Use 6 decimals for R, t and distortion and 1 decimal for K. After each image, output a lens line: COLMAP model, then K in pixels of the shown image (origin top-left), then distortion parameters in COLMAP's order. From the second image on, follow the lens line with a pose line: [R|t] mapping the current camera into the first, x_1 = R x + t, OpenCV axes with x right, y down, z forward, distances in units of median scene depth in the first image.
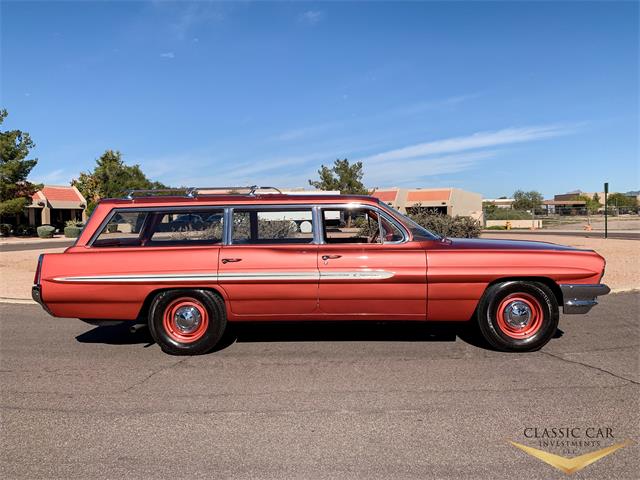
lens RADIAL K [[489.2, 0, 323.6], [0, 489.2, 240.6], [0, 0, 1]] dist [0.003914, 0.001570]
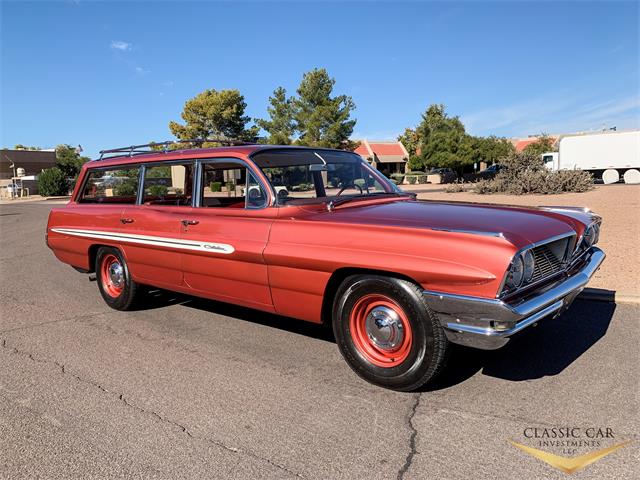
lens RADIAL K [[482.7, 0, 328.8], [0, 482.7, 239.0], [0, 0, 1]] dist [0.069635, -0.107518]
pose [[0.793069, 0.068019, -0.605323, 0.050817], [-0.008008, 0.994824, 0.101294, -0.001849], [0.609080, -0.075486, 0.789509, 0.033823]]
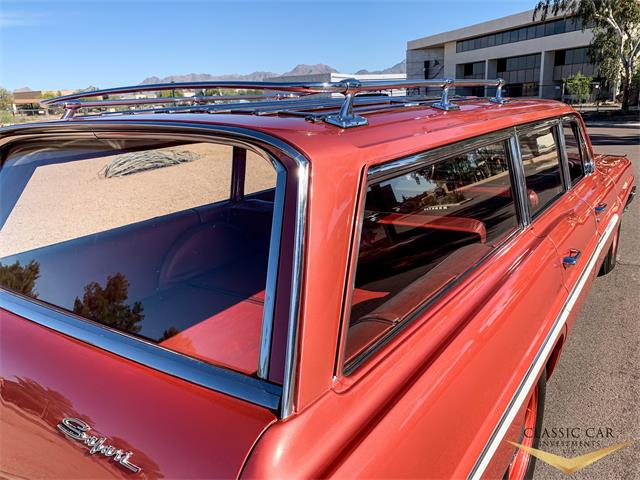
lens RADIAL K [[489.2, 0, 323.6], [0, 489.2, 240.6], [0, 0, 1]] dist [0.003914, 0.001570]
pose [[0.549296, -0.233490, 0.802344, -0.047242], [0.069083, 0.969571, 0.234859, -0.006351], [-0.832767, -0.073579, 0.548712, 0.066921]]
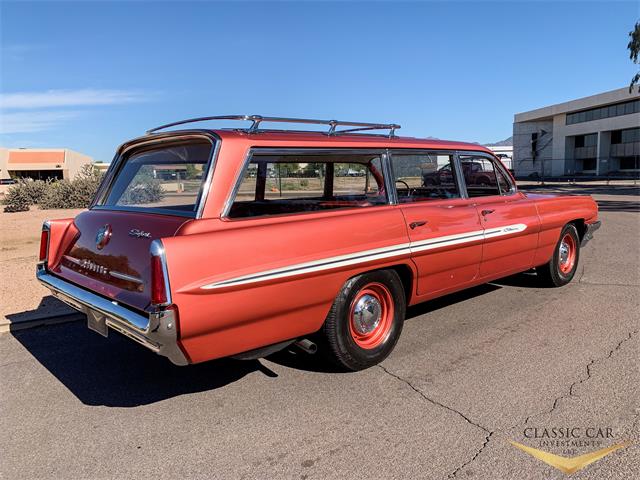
lens RADIAL K [[486.5, 0, 321.8], [0, 486.5, 239.8], [0, 0, 1]] dist [0.008415, 0.000549]
pose [[0.717660, -0.091788, 0.690318, -0.057193], [0.042821, 0.995216, 0.087812, -0.000435], [-0.695075, -0.033459, 0.718158, 0.040843]]
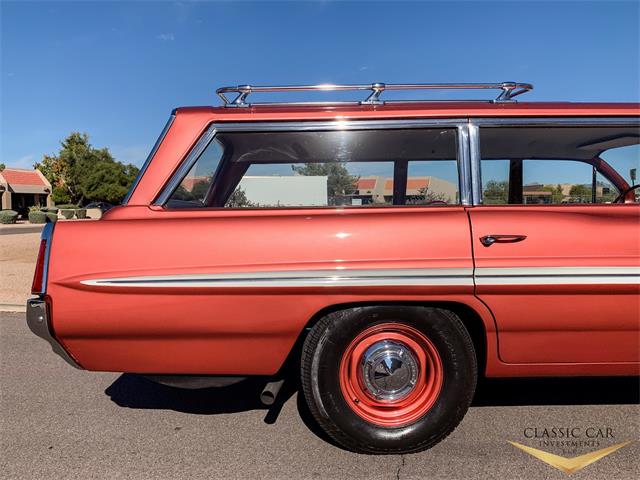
lens RADIAL K [[486.5, 0, 321.8], [0, 486.5, 239.8], [0, 0, 1]] dist [0.008415, 0.000549]
pose [[0.998240, 0.003441, 0.059212, -0.026736], [-0.004688, 0.999770, 0.020942, 0.002361], [-0.059126, -0.021183, 0.998026, 0.041311]]
